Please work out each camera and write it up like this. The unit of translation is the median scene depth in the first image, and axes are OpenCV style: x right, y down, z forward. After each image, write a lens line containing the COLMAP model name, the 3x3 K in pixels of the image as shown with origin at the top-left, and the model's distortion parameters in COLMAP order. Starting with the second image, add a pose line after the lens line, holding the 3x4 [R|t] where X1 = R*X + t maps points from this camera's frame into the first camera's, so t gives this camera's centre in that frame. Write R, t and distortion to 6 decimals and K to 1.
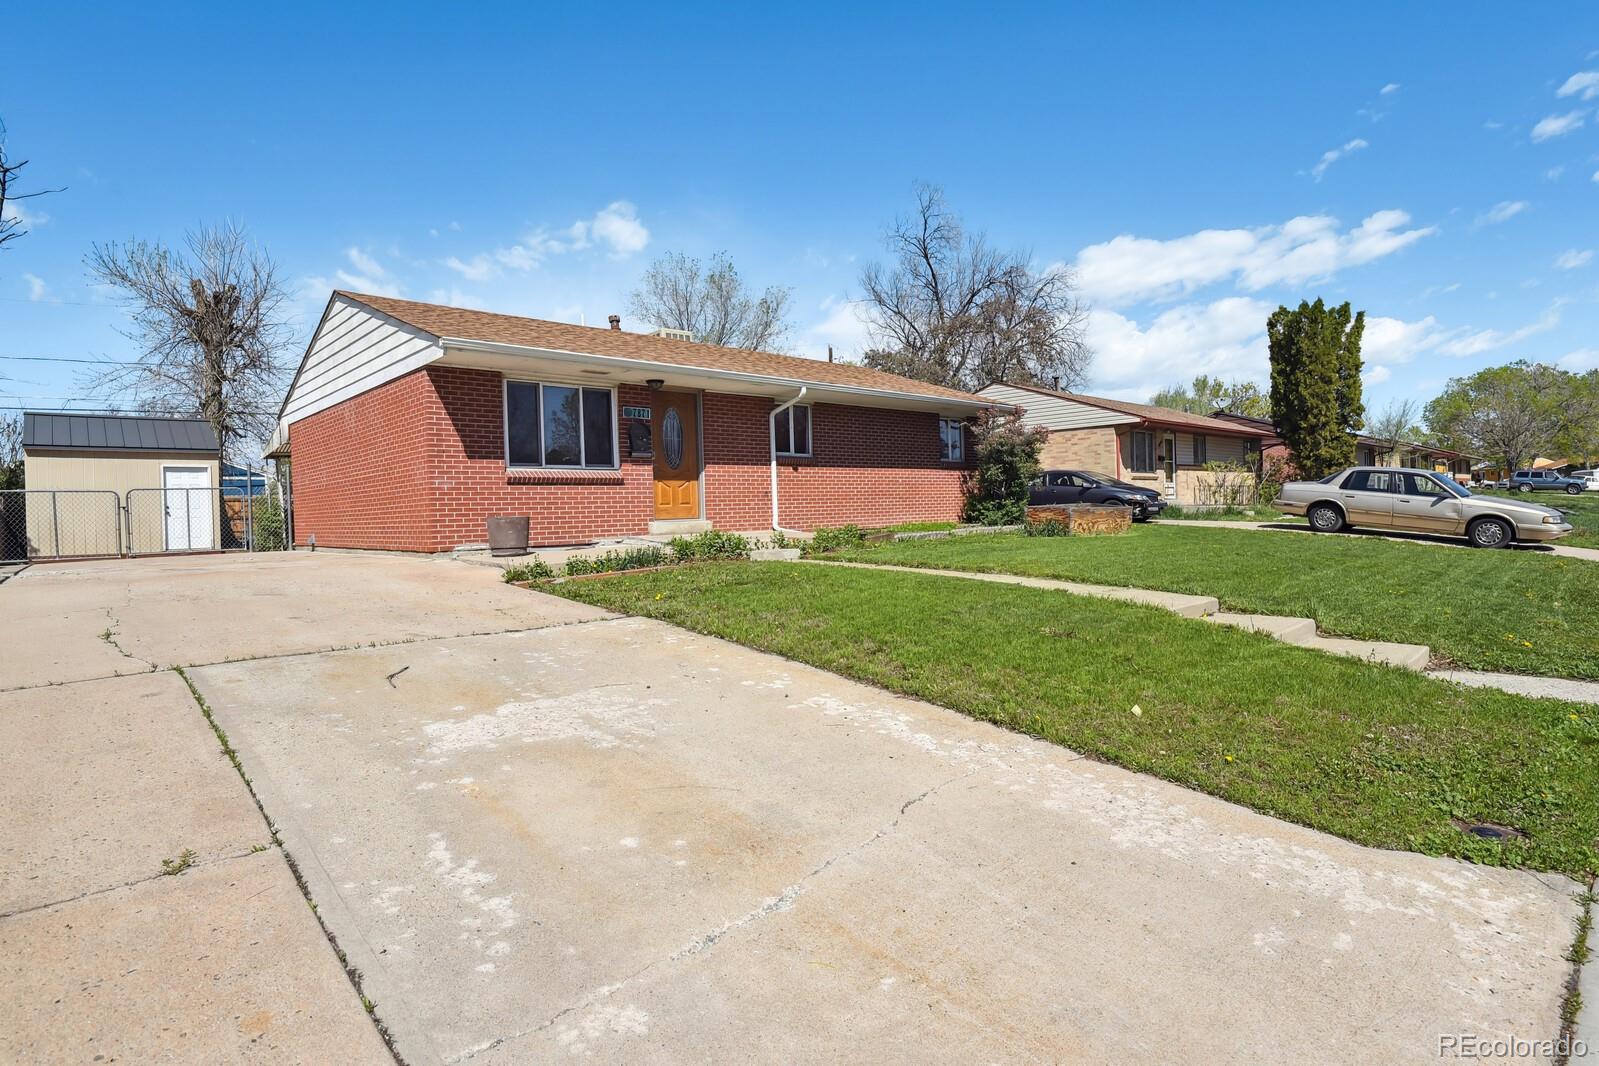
lens RADIAL K [[792.7, 0, 799.5], [0, 792.7, 533.0], [0, 0, 1]] dist [-0.018209, -0.000138]
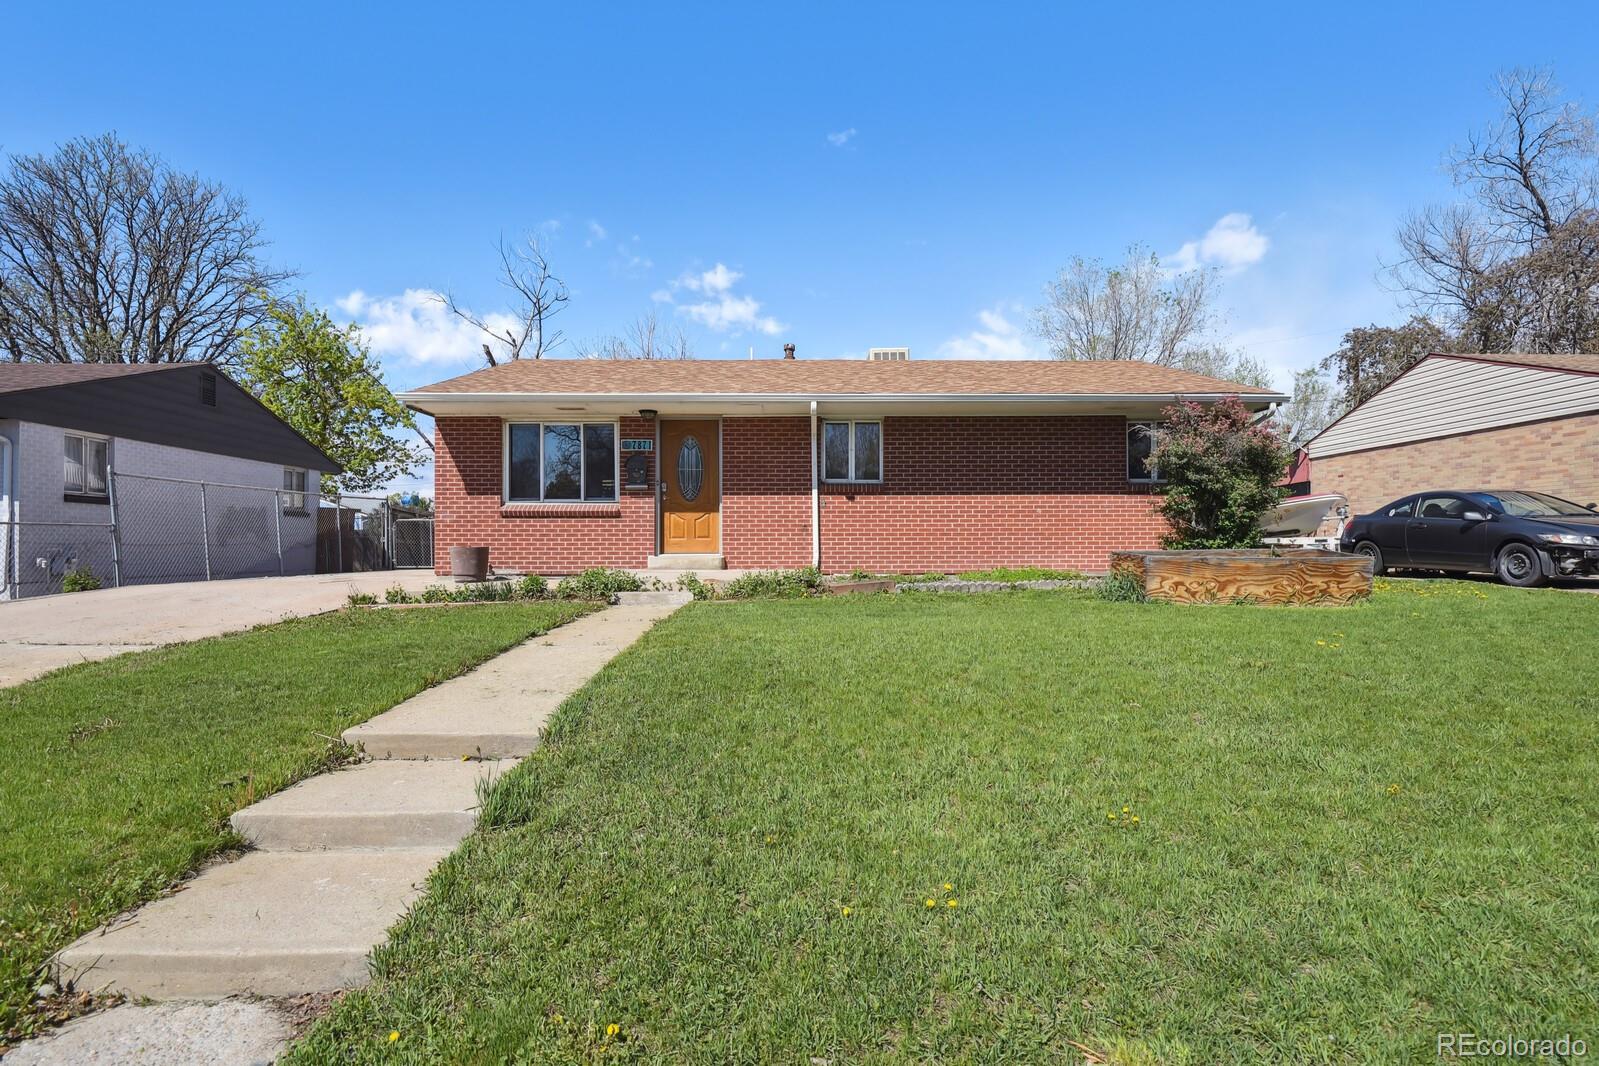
lens RADIAL K [[792.7, 0, 799.5], [0, 792.7, 533.0], [0, 0, 1]] dist [-0.018209, -0.000138]
pose [[0.742410, 0.014488, -0.669789, 0.597004], [-0.037945, 0.999071, -0.020449, -0.028764], [0.668871, 0.040596, 0.742270, 0.399775]]
